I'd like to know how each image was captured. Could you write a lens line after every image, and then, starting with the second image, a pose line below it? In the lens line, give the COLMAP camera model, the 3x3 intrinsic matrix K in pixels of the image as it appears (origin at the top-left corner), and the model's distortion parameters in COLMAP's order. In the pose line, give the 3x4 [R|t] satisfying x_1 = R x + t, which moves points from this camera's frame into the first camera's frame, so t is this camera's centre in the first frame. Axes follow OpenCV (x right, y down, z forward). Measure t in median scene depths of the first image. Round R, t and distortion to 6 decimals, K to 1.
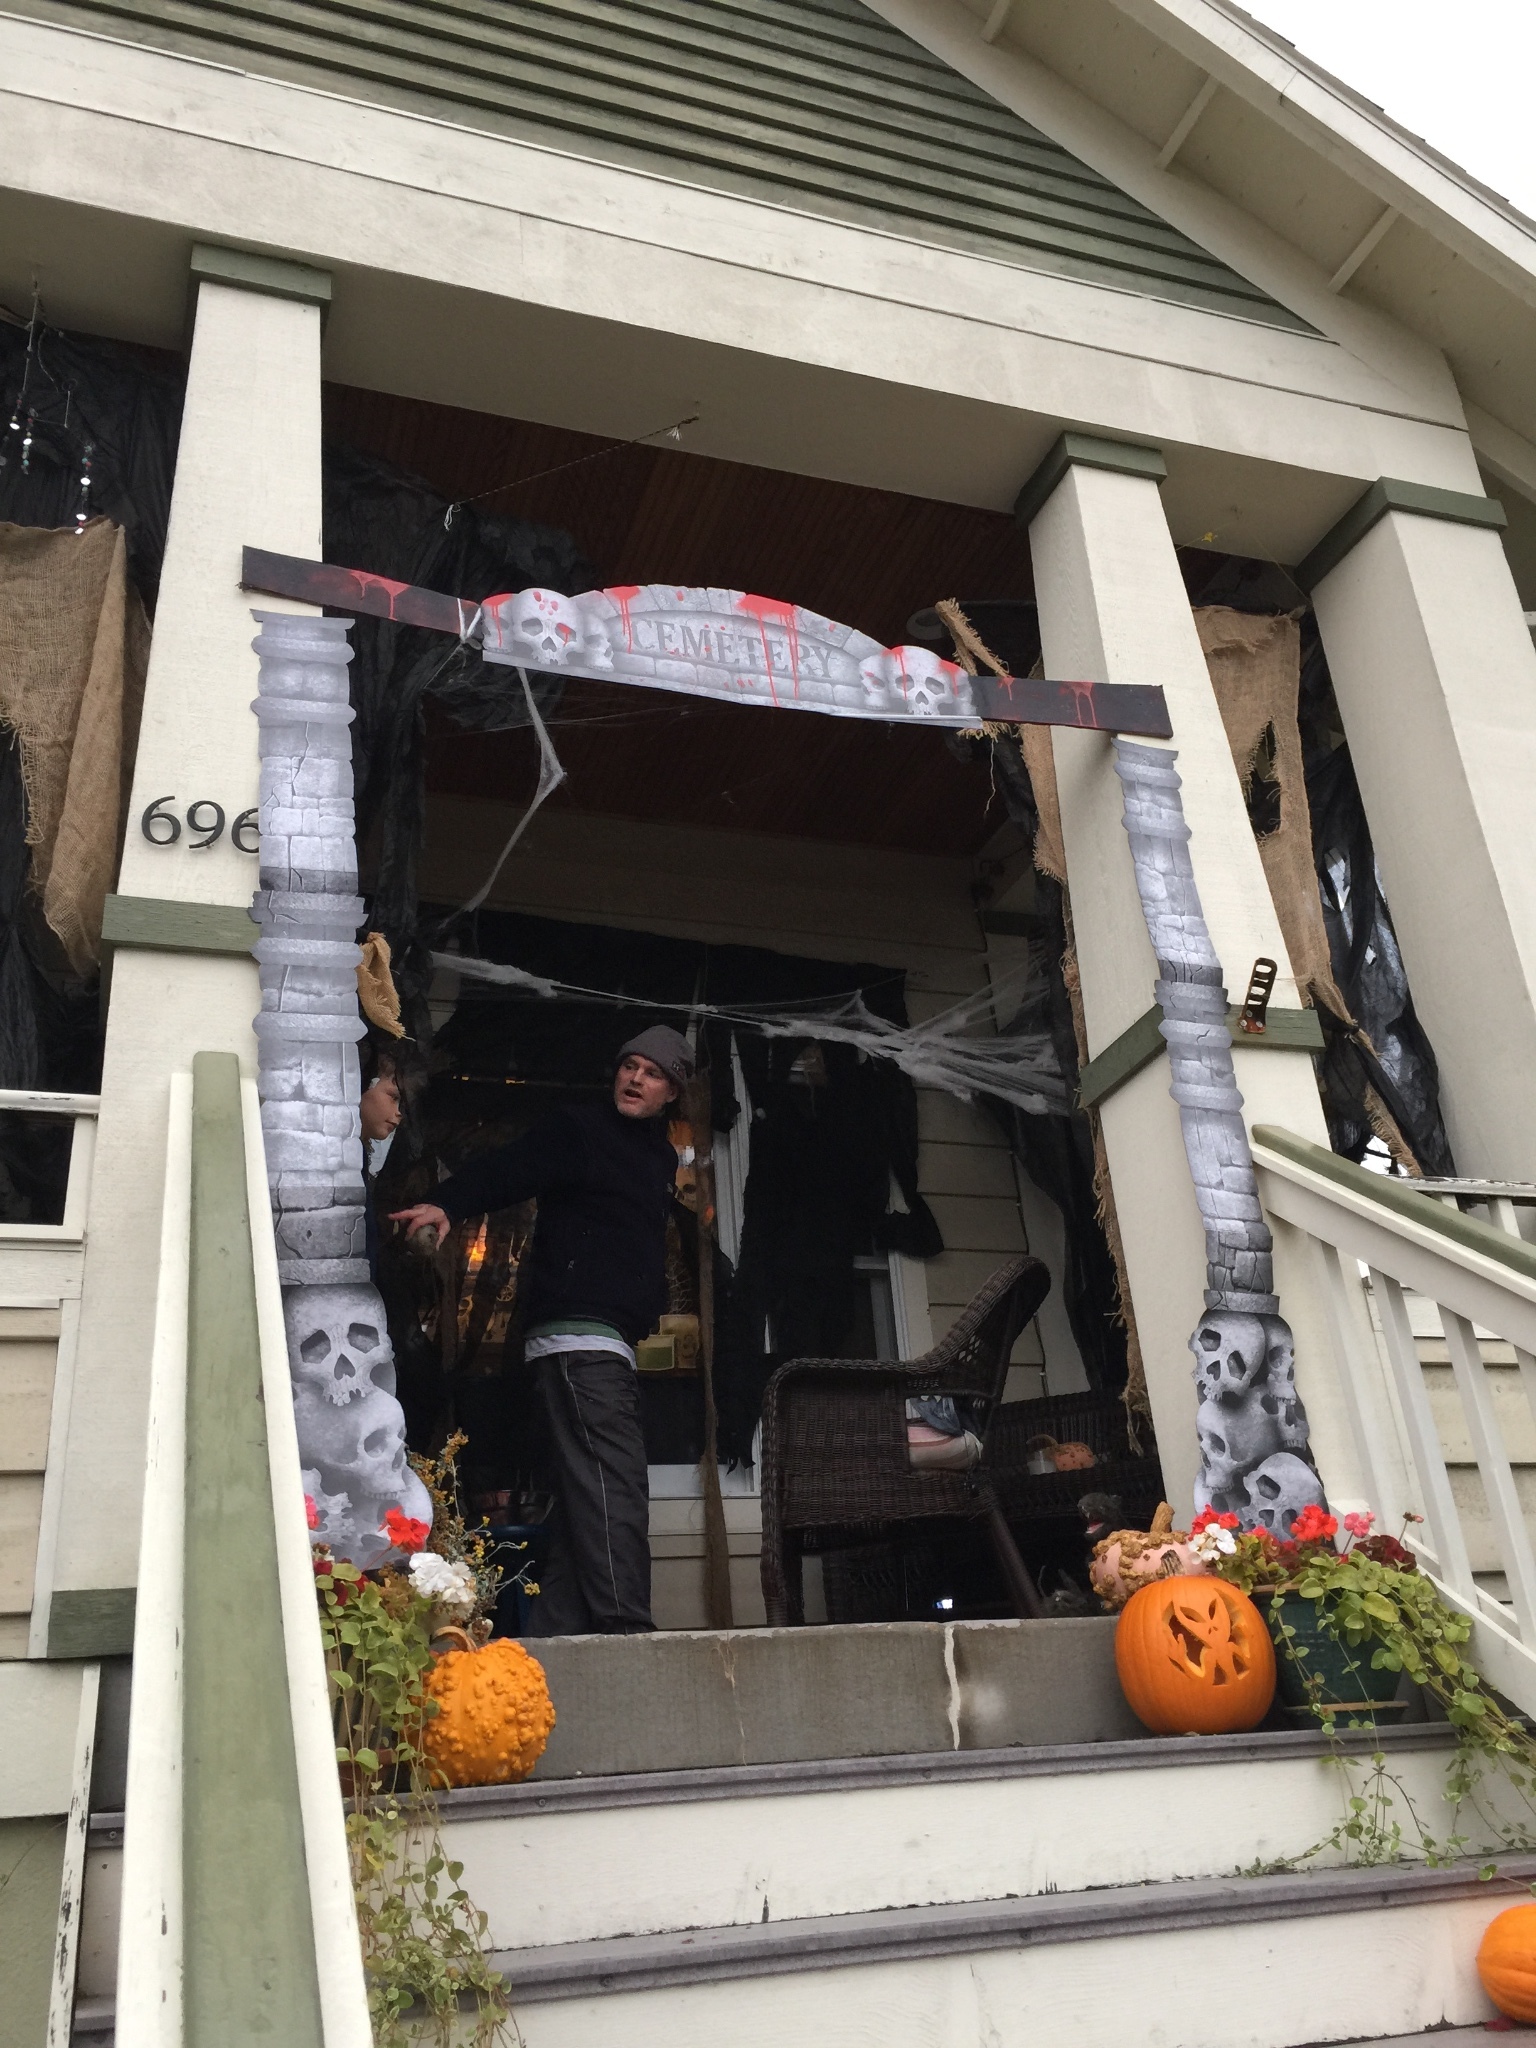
lens RADIAL K [[1734.4, 0, 786.2], [0, 1734.4, 1026.1], [0, 0, 1]] dist [0.070962, -0.094436]
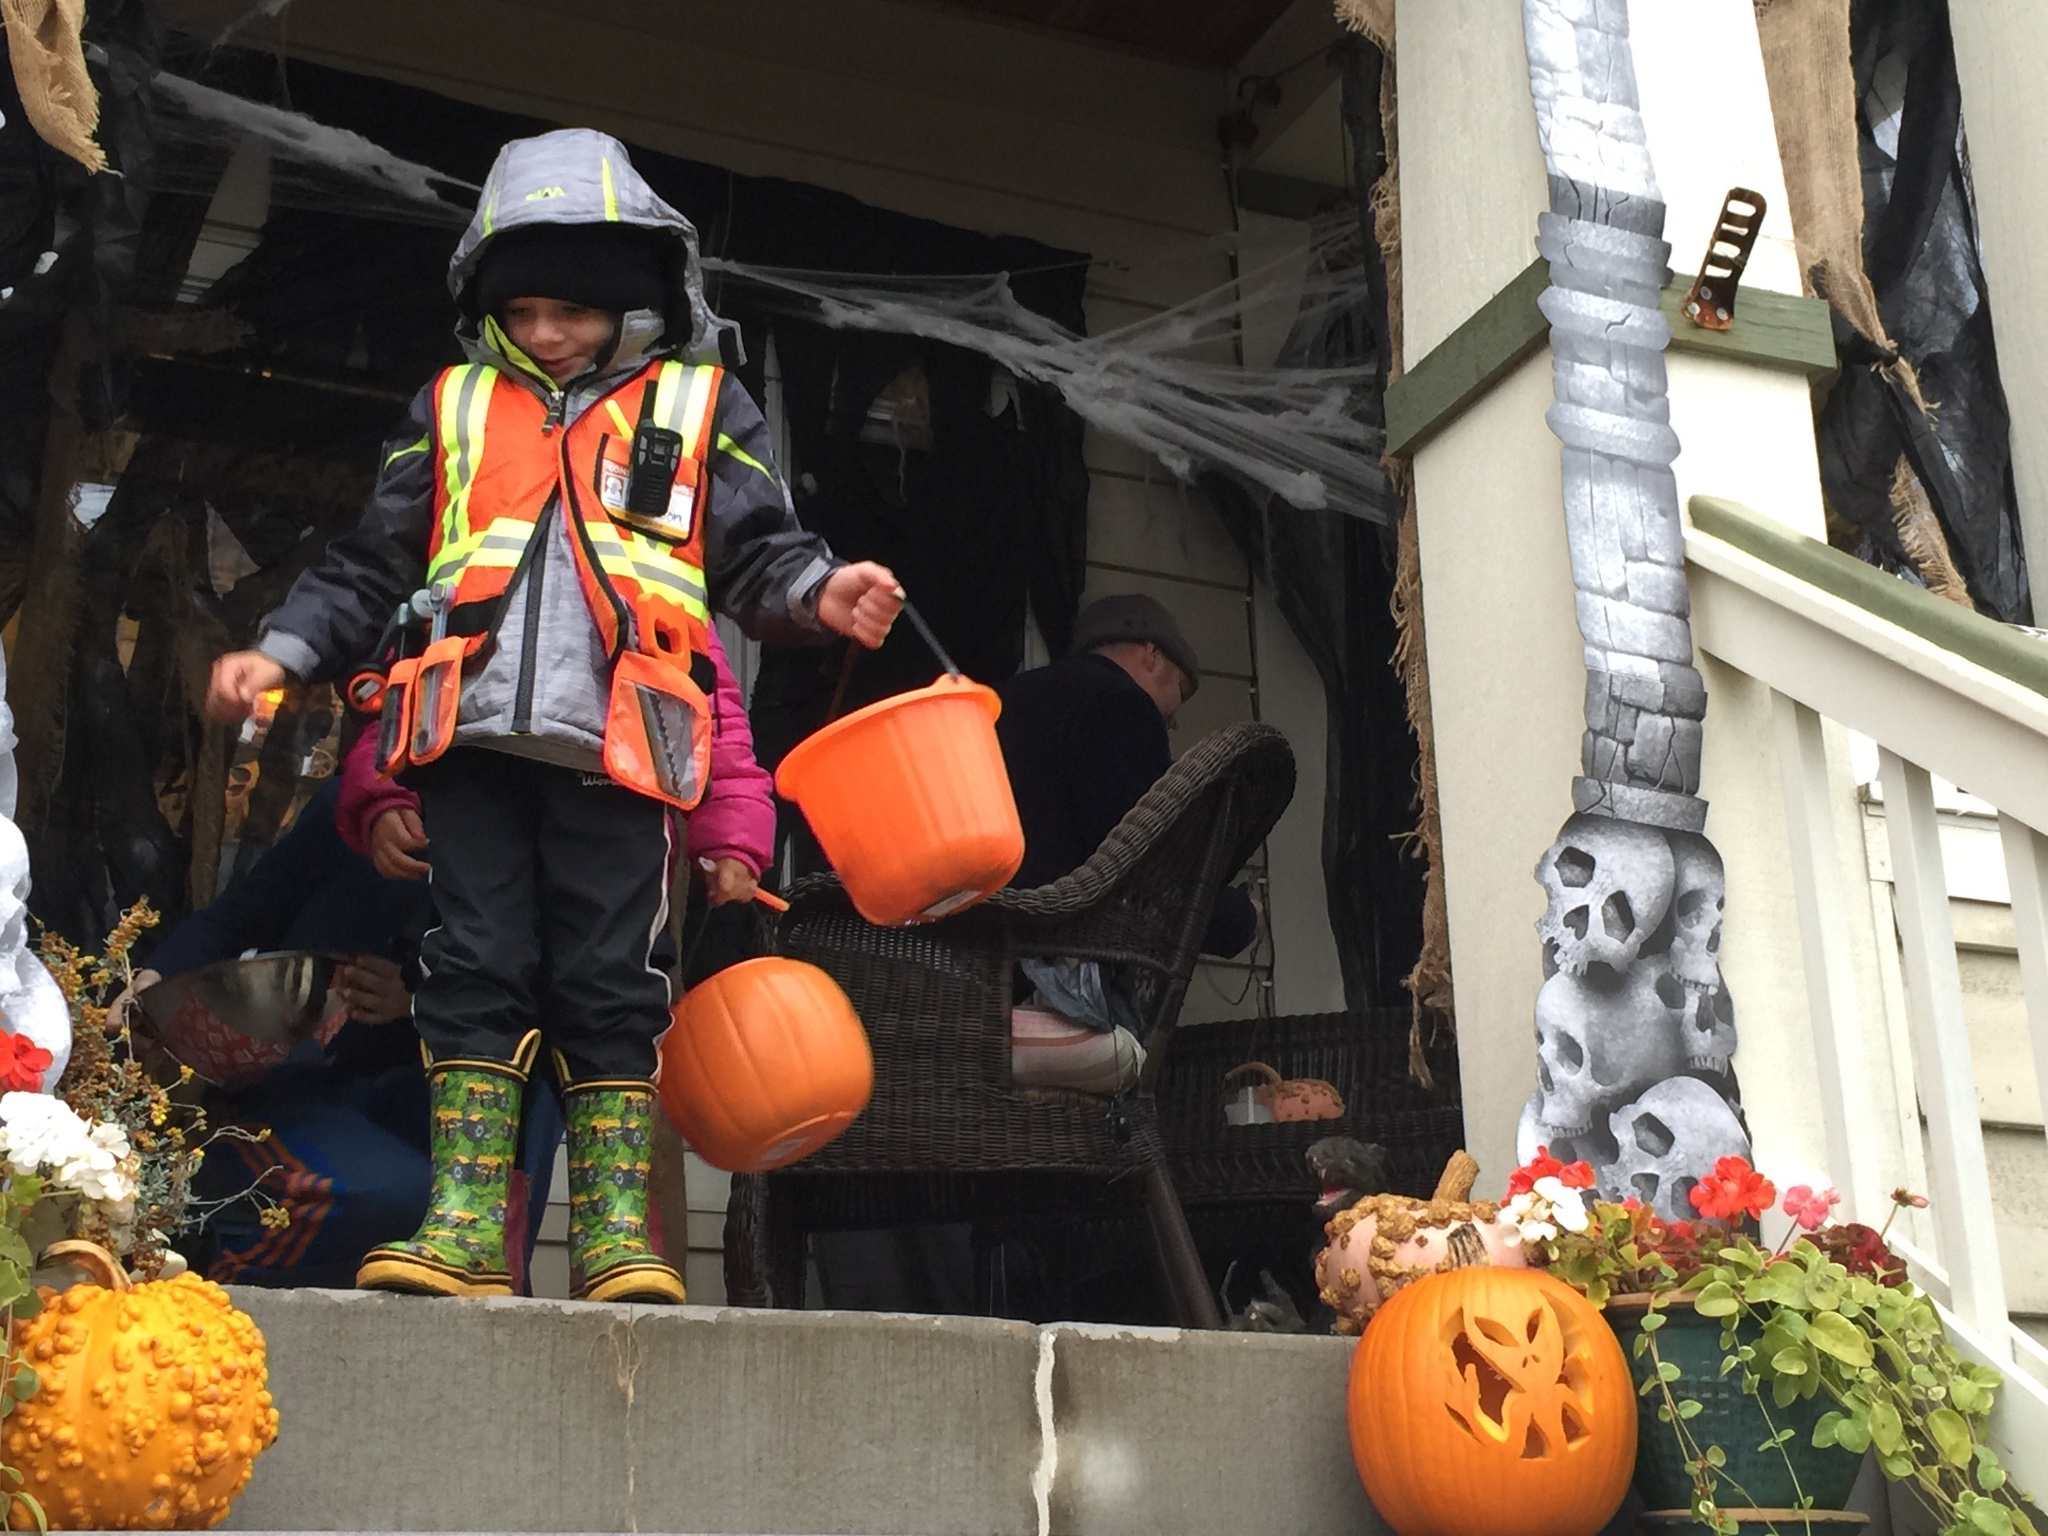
lens RADIAL K [[2892.6, 0, 1024.0], [0, 2892.6, 768.0], [0, 0, 1]] dist [0.026805, 0.094877]
pose [[0.995765, 0.076889, 0.050402, 0.024379], [-0.081362, 0.992270, 0.093704, 0.078900], [-0.042807, -0.097408, 0.994323, 0.114623]]
